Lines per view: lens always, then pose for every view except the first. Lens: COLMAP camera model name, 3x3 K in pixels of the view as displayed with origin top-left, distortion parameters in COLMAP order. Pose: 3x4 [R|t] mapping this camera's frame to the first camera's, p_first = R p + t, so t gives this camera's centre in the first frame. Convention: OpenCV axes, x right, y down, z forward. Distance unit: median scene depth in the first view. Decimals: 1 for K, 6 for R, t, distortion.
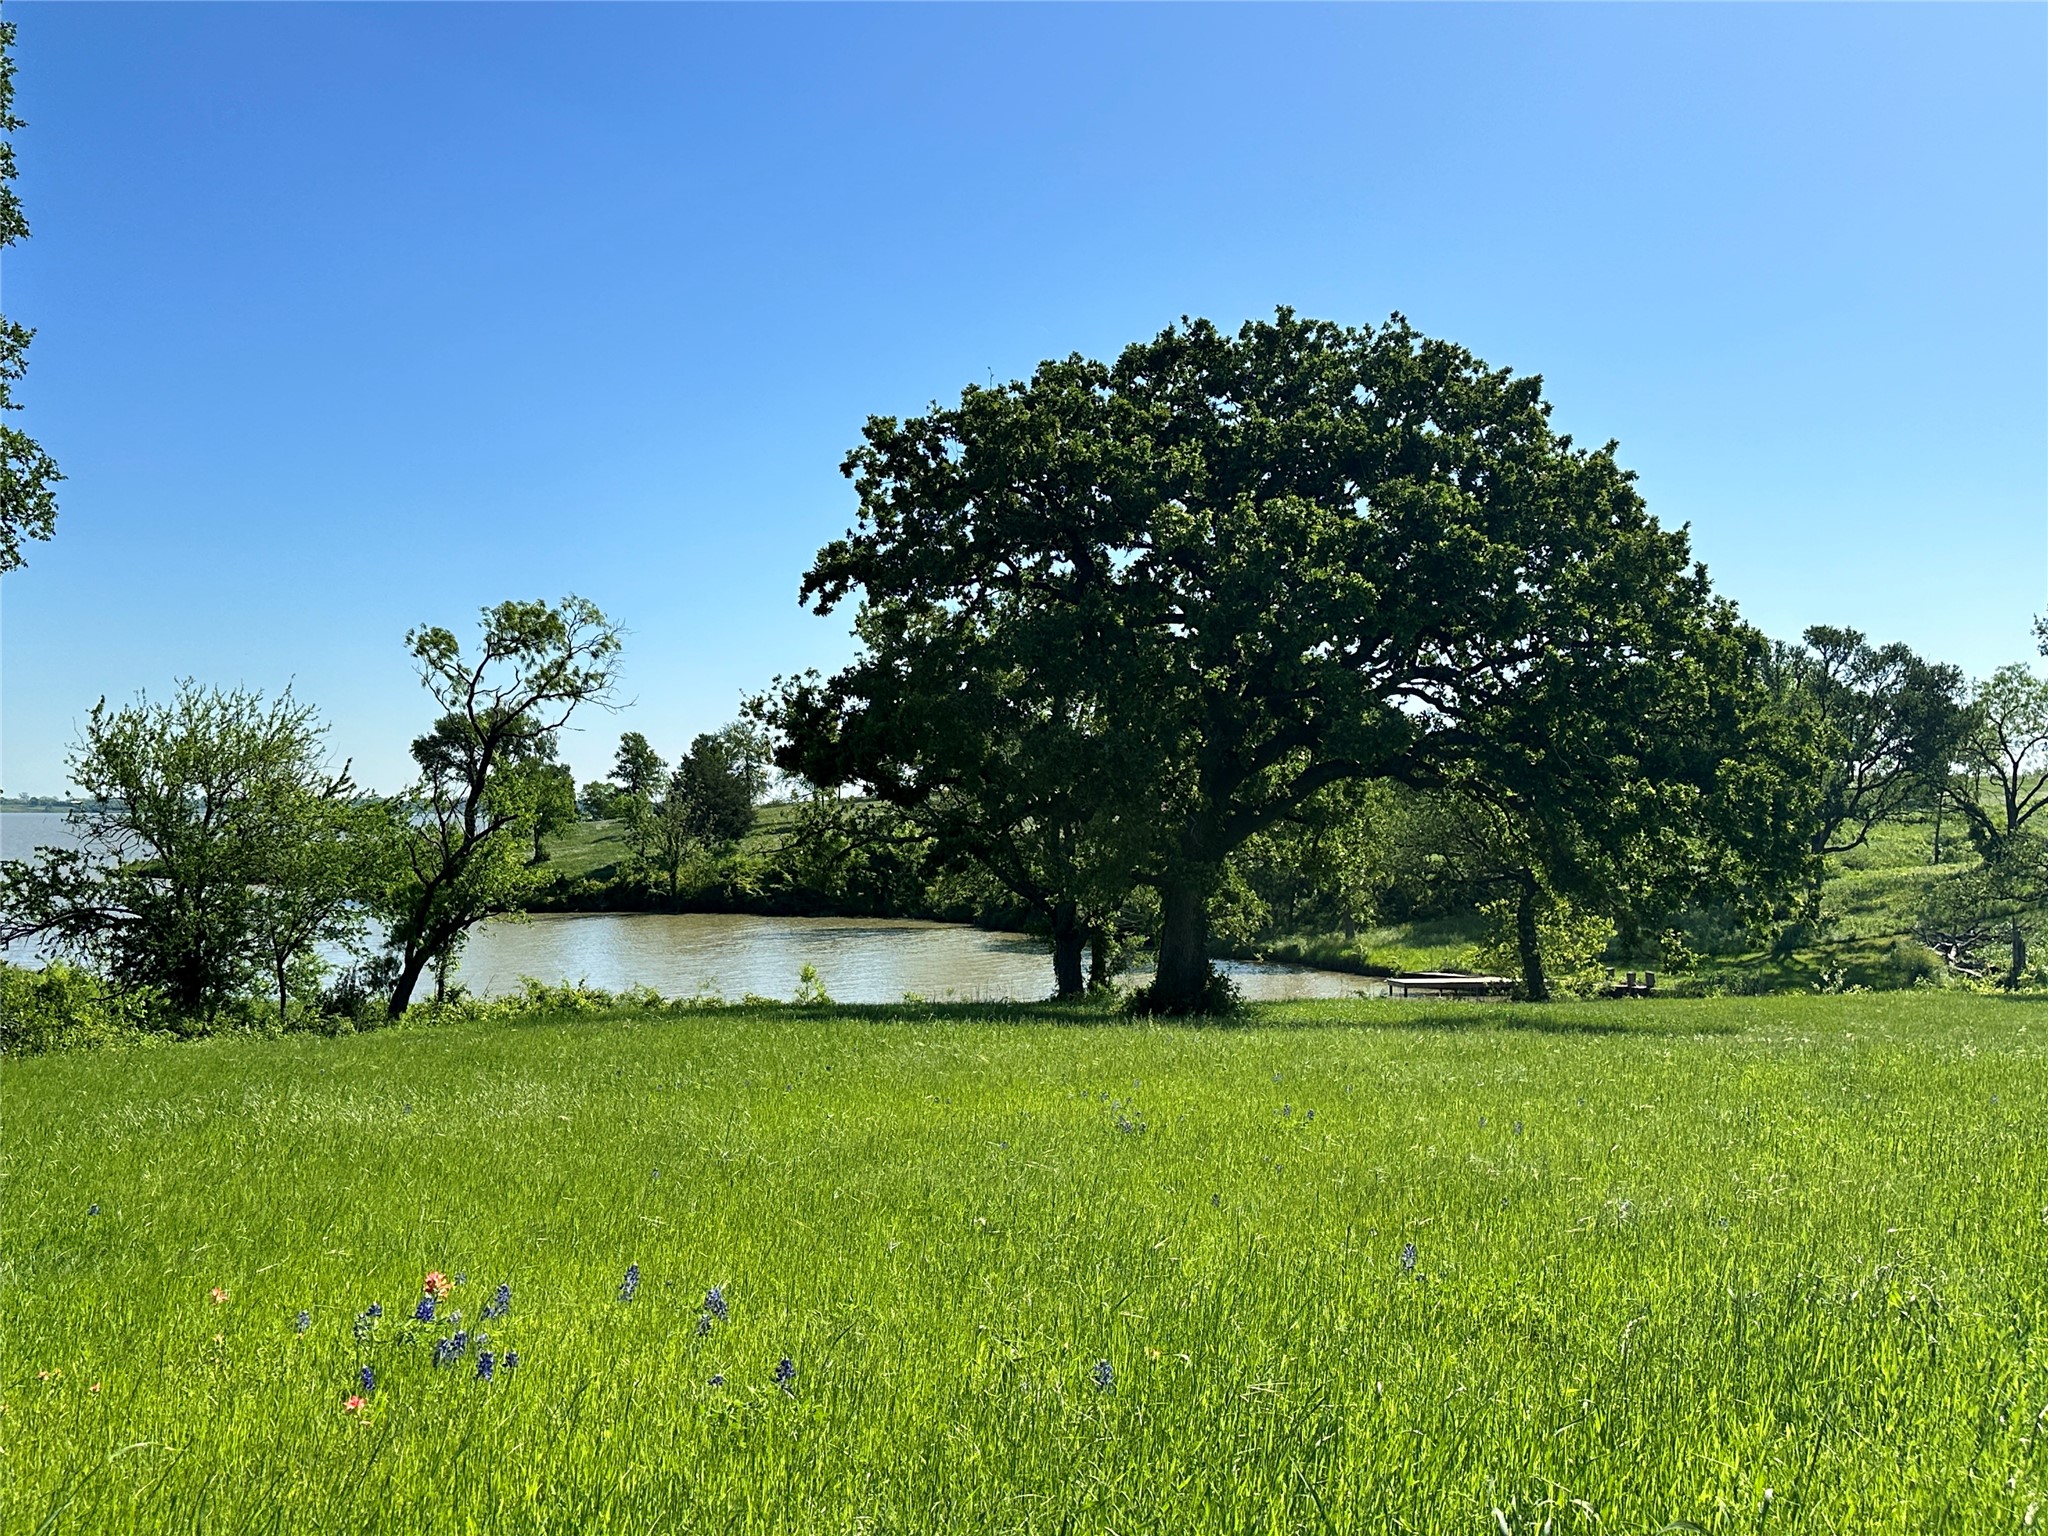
lens RADIAL K [[1962.0, 0, 1015.4], [0, 1962.0, 771.4], [0, 0, 1]] dist [0.085760, 0.000000]
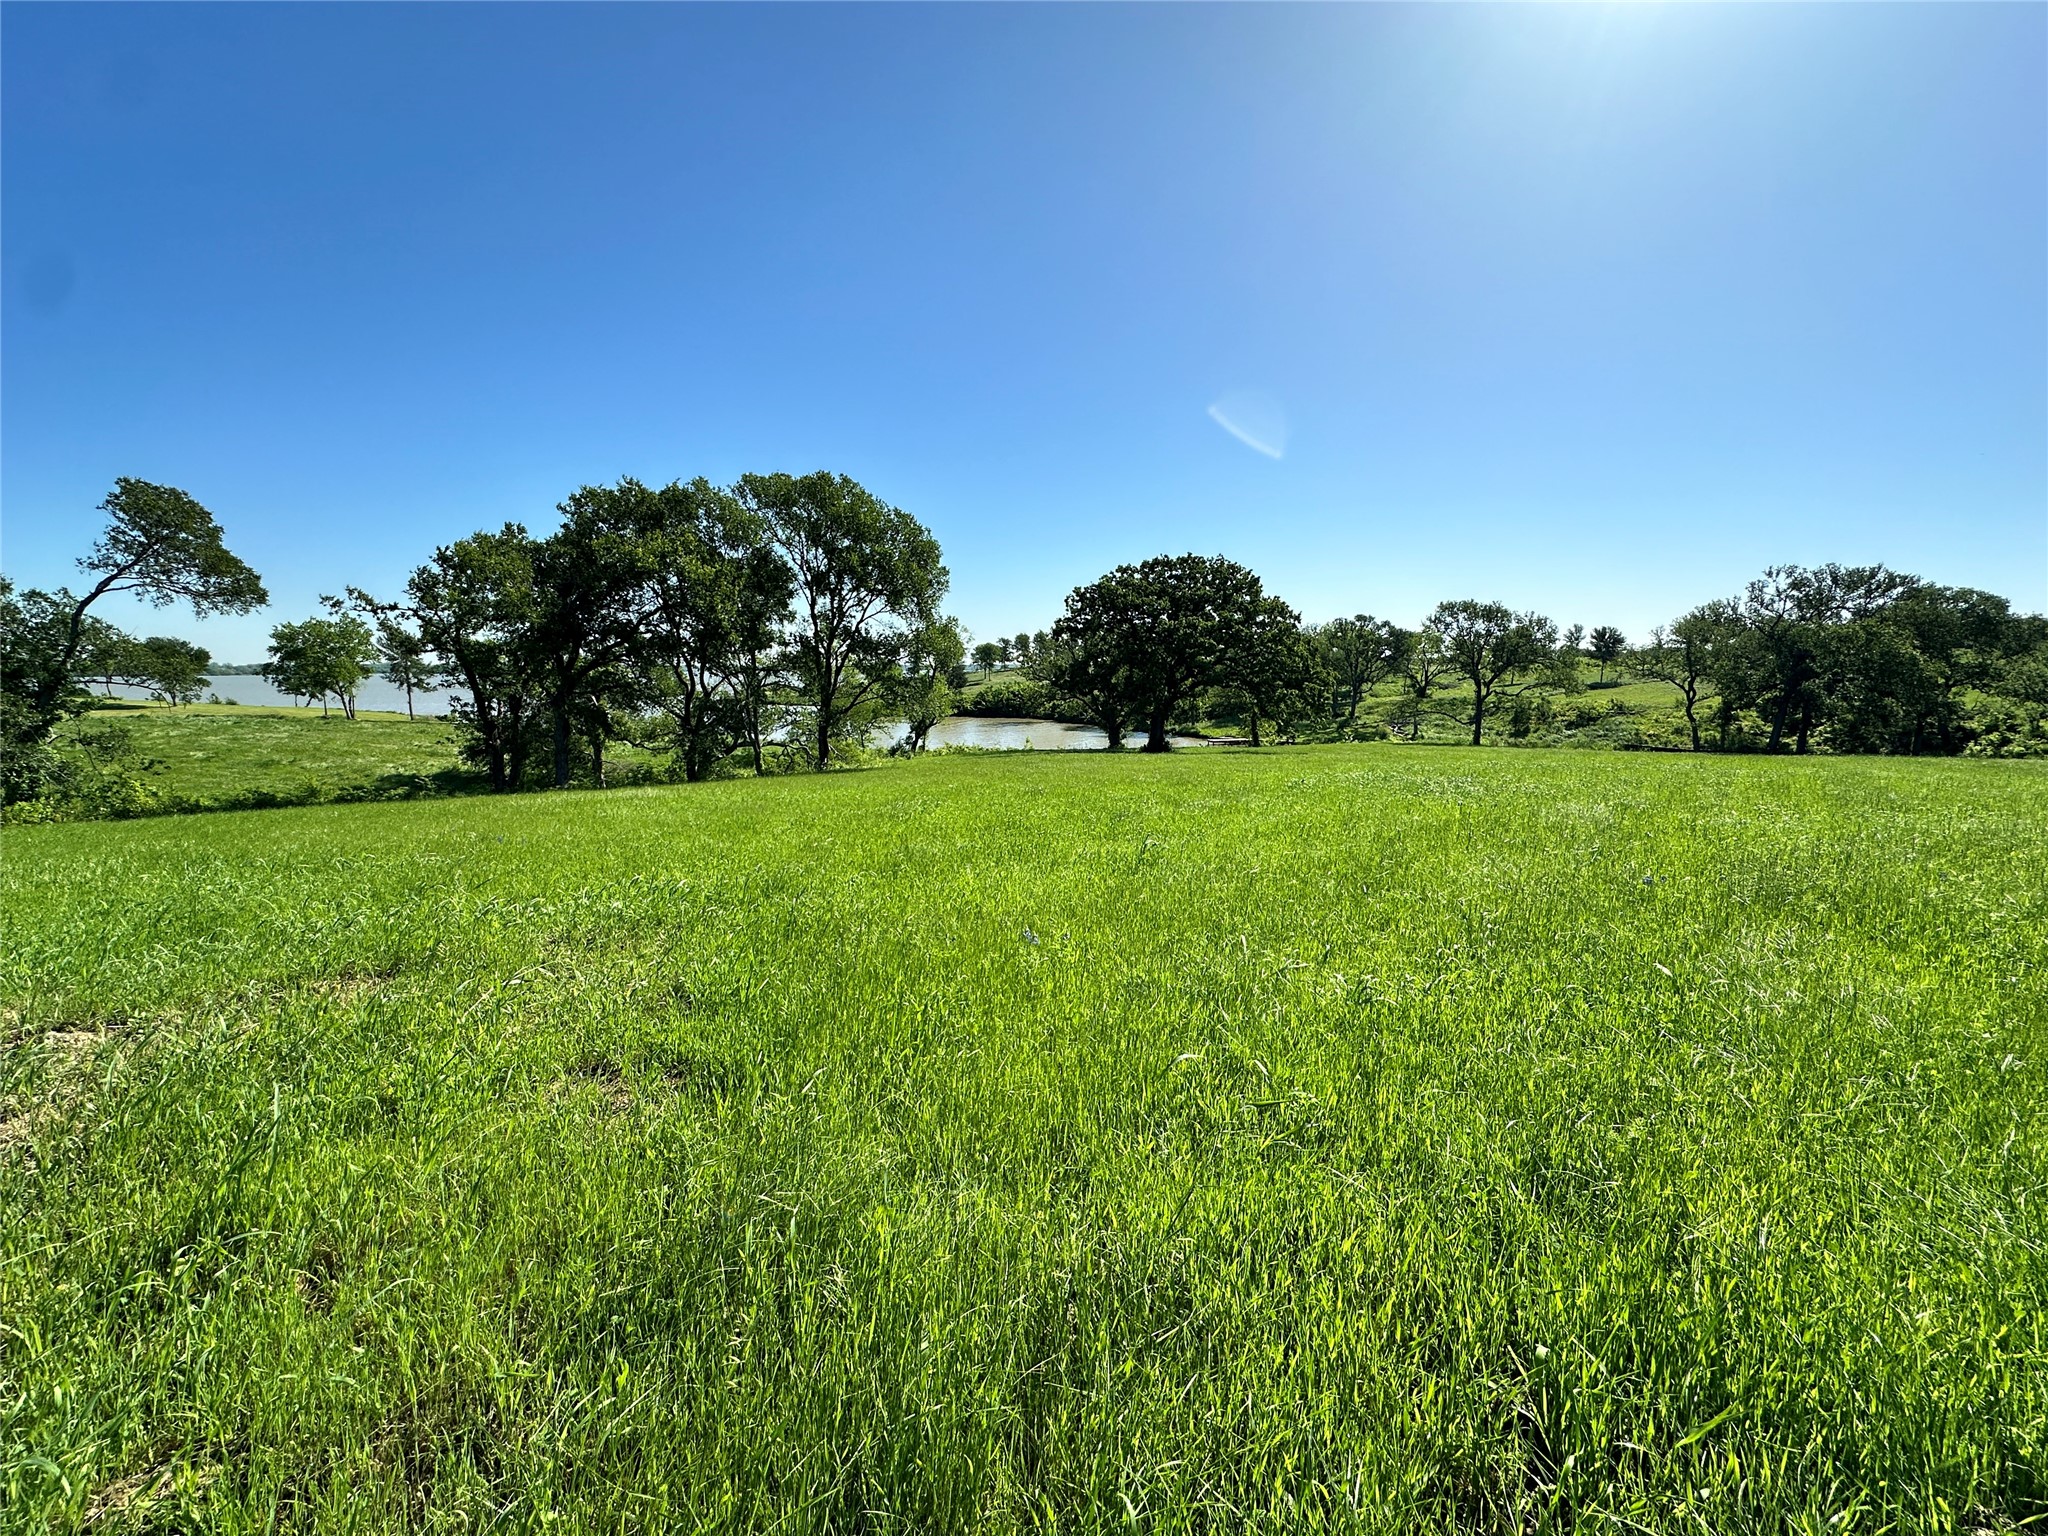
lens RADIAL K [[846.5, 0, 1027.0], [0, 846.5, 772.6], [0, 0, 1]] dist [-0.001922, 0.000323]
pose [[0.999883, -0.007237, -0.013509, -0.069743], [0.009115, 0.989443, 0.144637, -0.033561], [0.012319, -0.144743, 0.989393, -0.285796]]
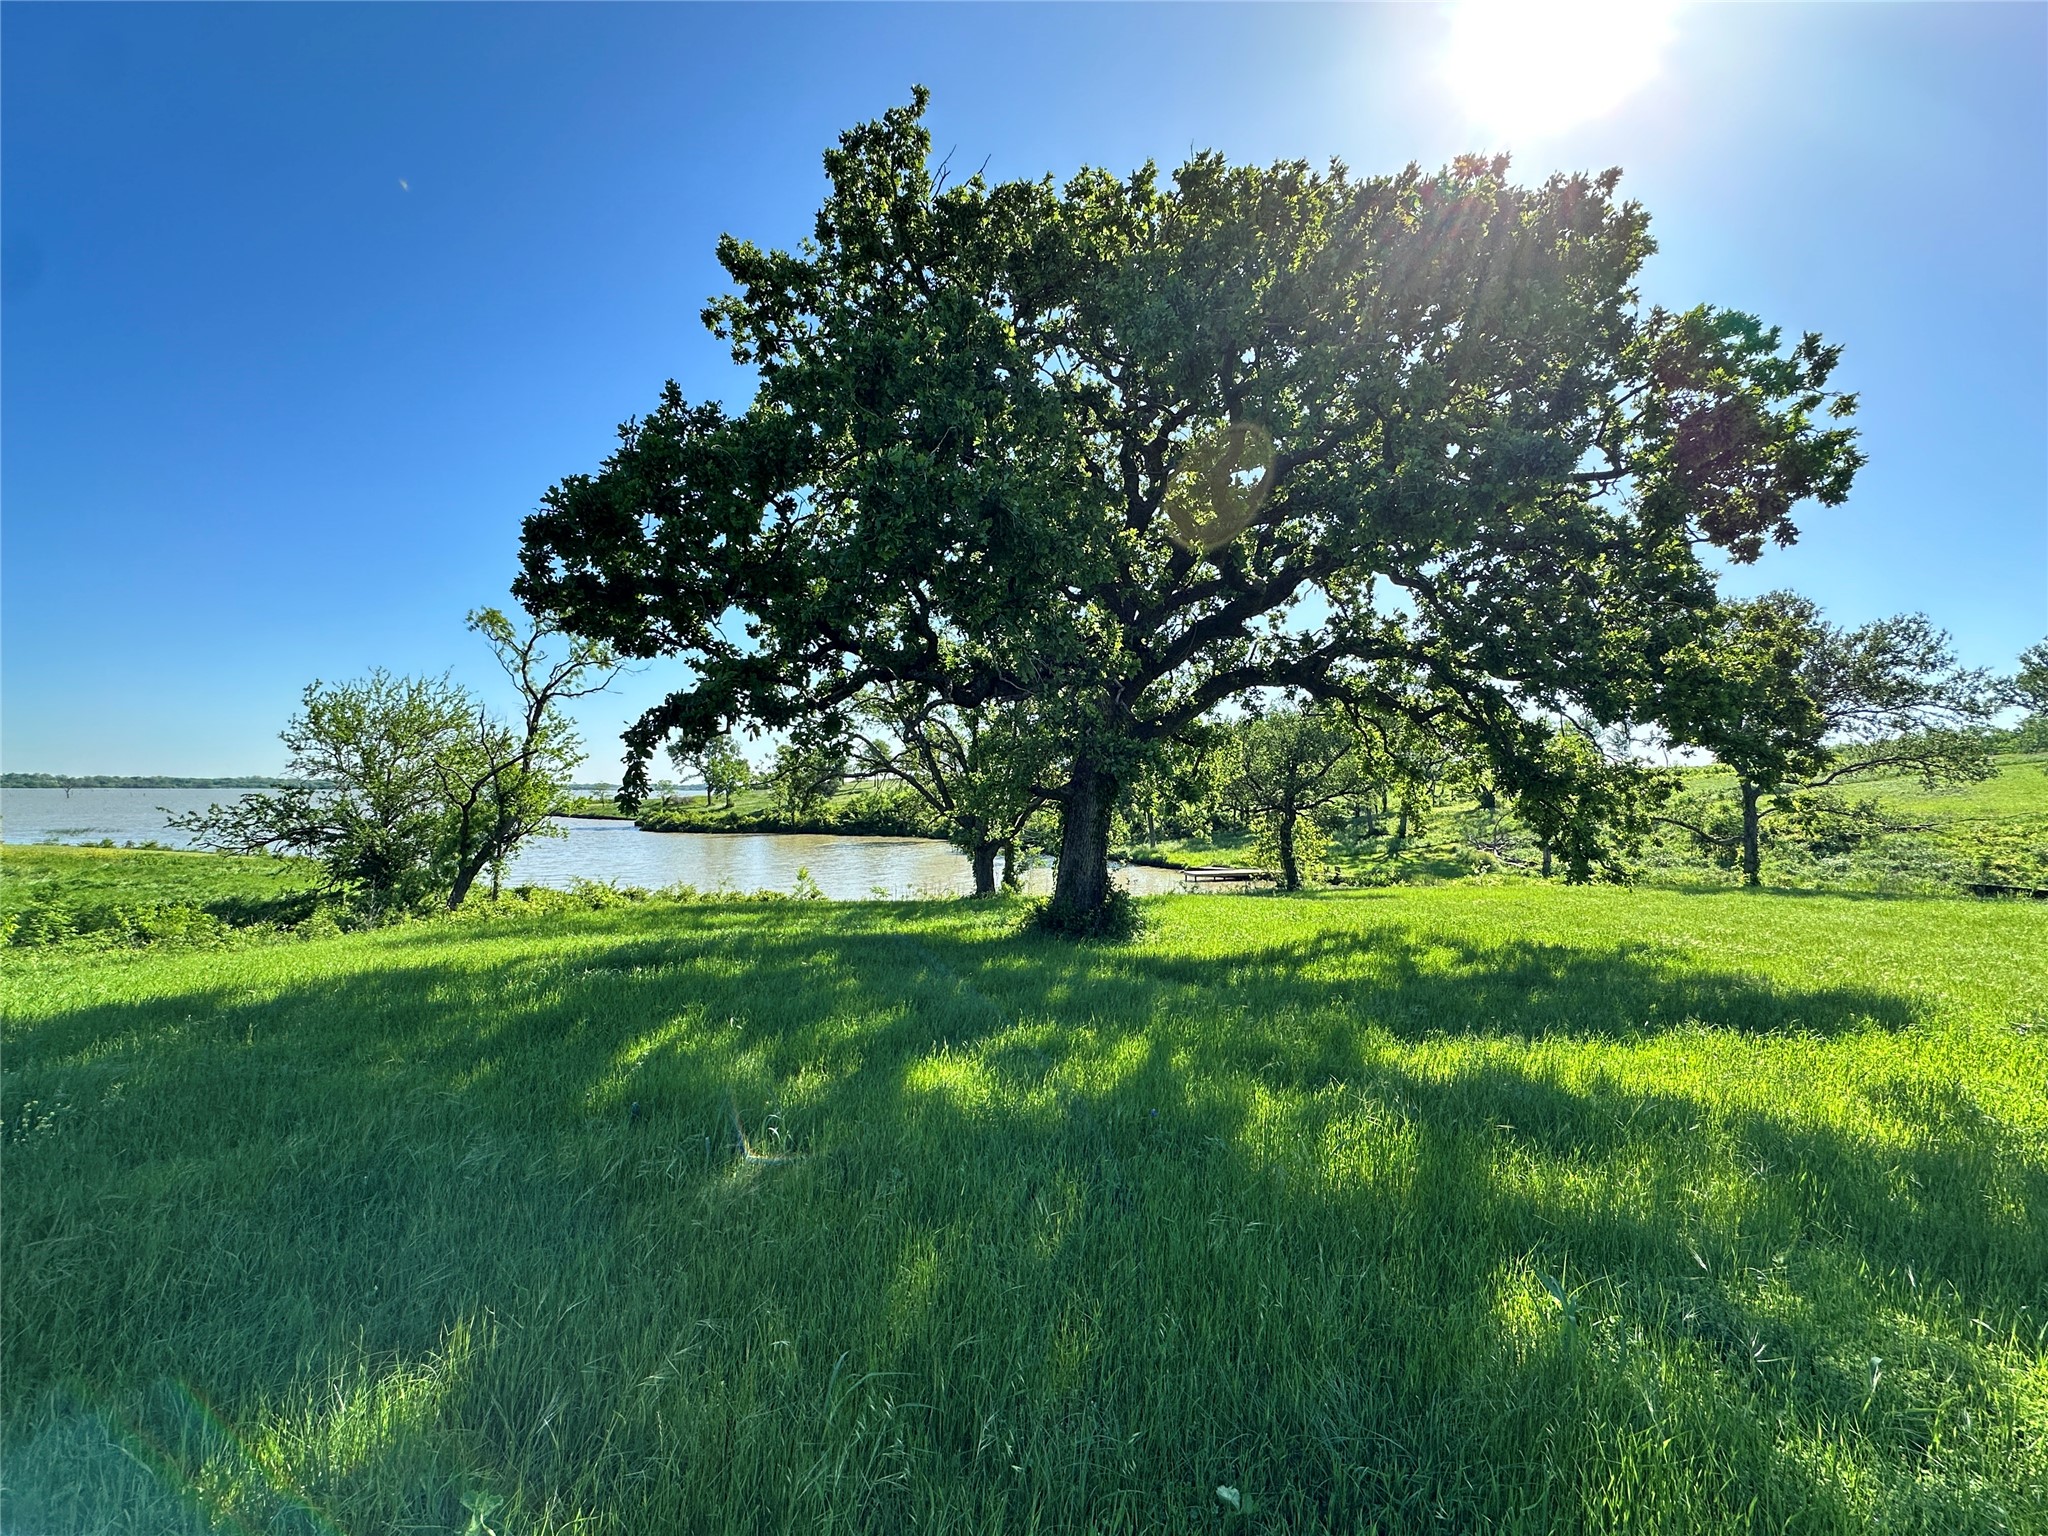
lens RADIAL K [[846.5, 0, 1014.6], [0, 846.5, 767.1], [0, 0, 1]] dist [-0.001922, 0.000323]
pose [[0.999318, 0.001700, 0.036900, 0.017937], [-0.001372, 0.999959, -0.008918, 0.023738], [-0.036914, 0.008861, 0.999279, 0.294239]]
